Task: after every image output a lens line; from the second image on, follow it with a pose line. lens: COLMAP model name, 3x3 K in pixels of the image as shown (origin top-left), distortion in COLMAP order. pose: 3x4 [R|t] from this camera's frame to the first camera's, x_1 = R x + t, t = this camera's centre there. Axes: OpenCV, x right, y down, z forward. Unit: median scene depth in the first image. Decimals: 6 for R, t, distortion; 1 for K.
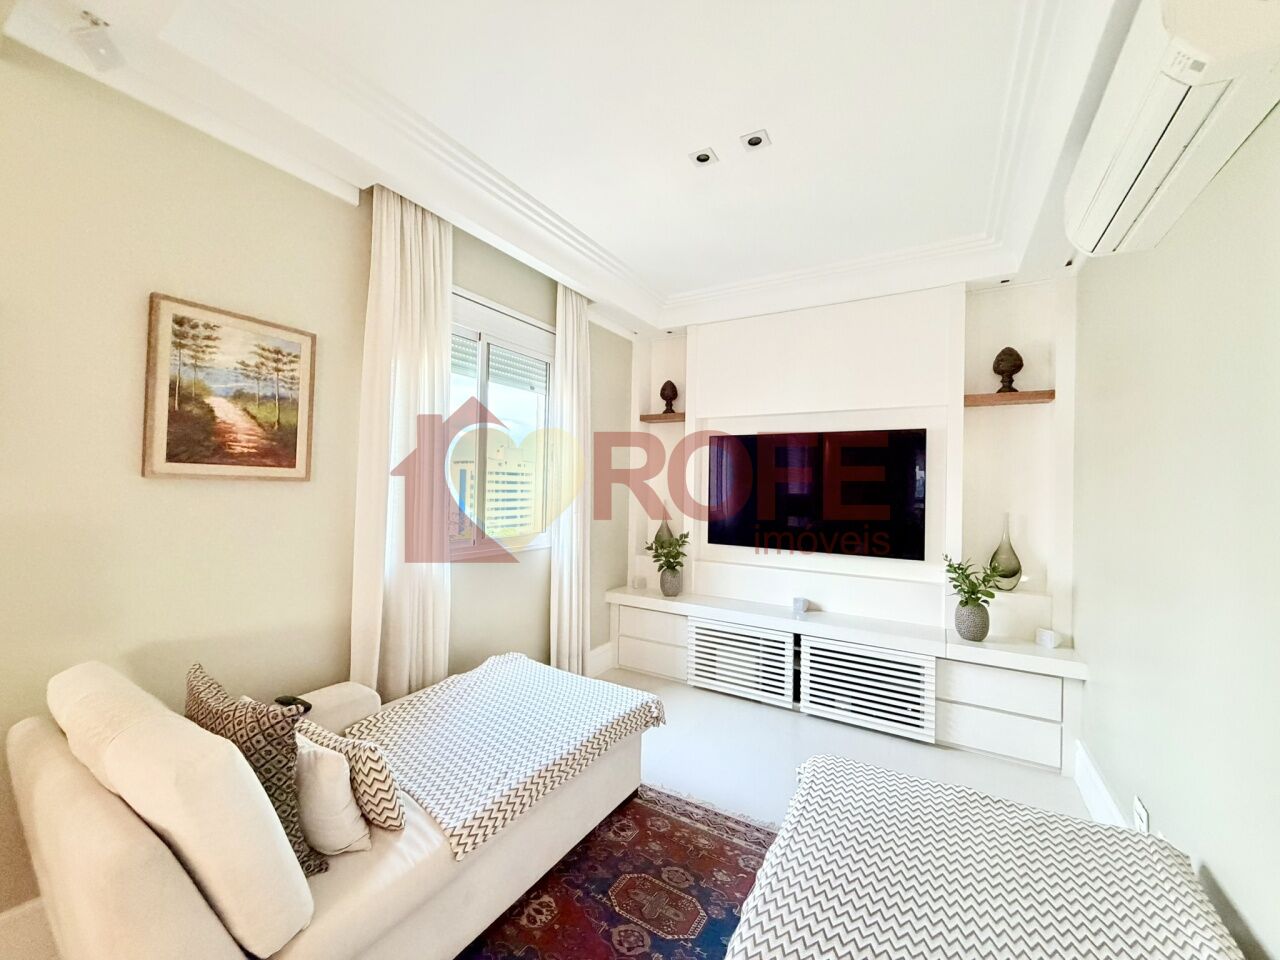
lens RADIAL K [[506.5, 0, 633.7], [0, 506.5, 483.7], [0, 0, 1]] dist [-0.009381, 0.000932]
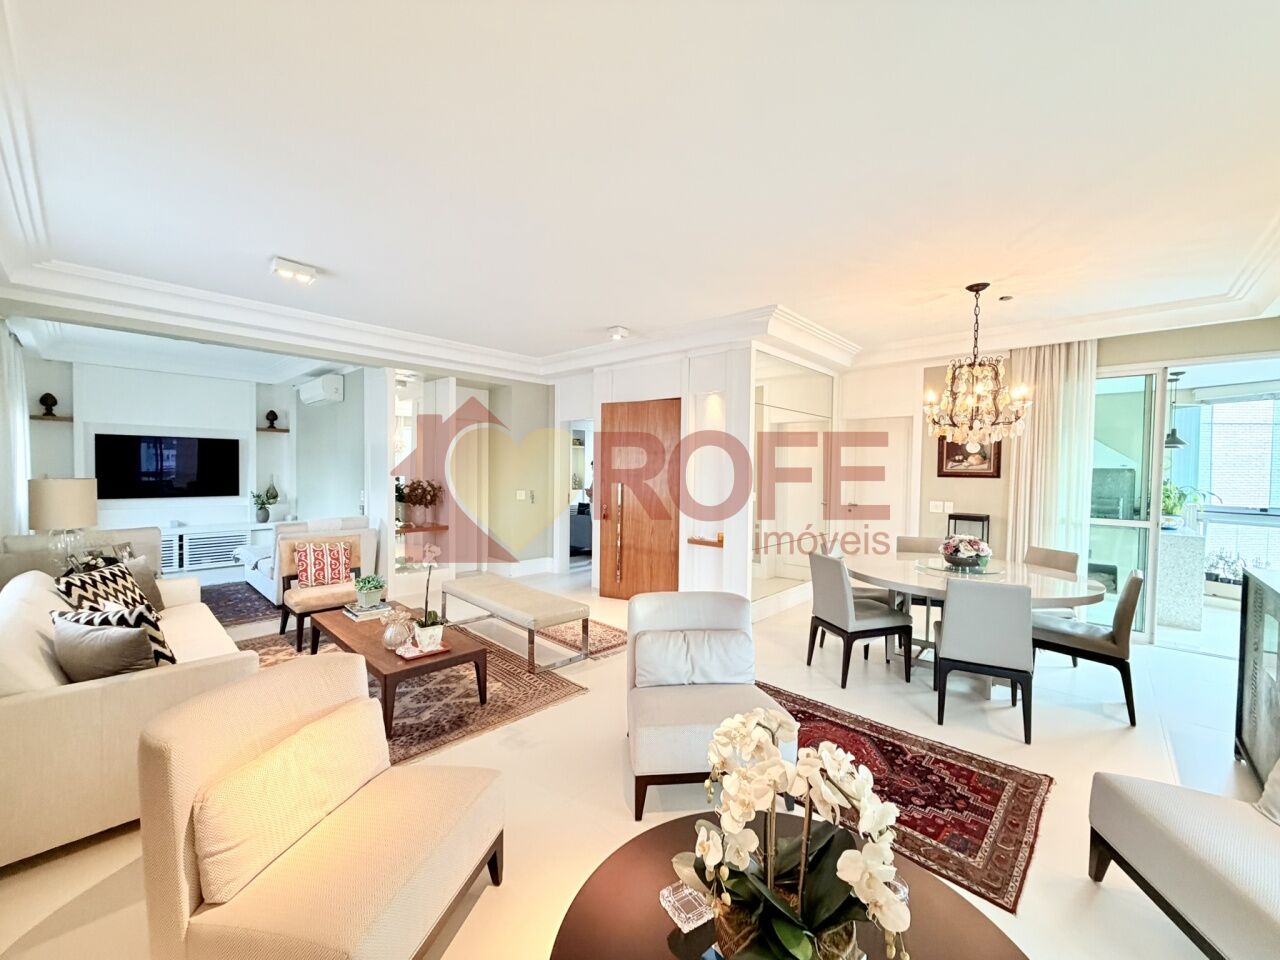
lens RADIAL K [[506.5, 0, 633.8], [0, 506.5, 479.8], [0, 0, 1]] dist [-0.009381, 0.000932]
pose [[0.213900, -0.050219, 0.975564, -1.395564], [-0.013873, 0.998421, 0.054437, -0.077324], [-0.976757, -0.025179, 0.212865, -1.369392]]
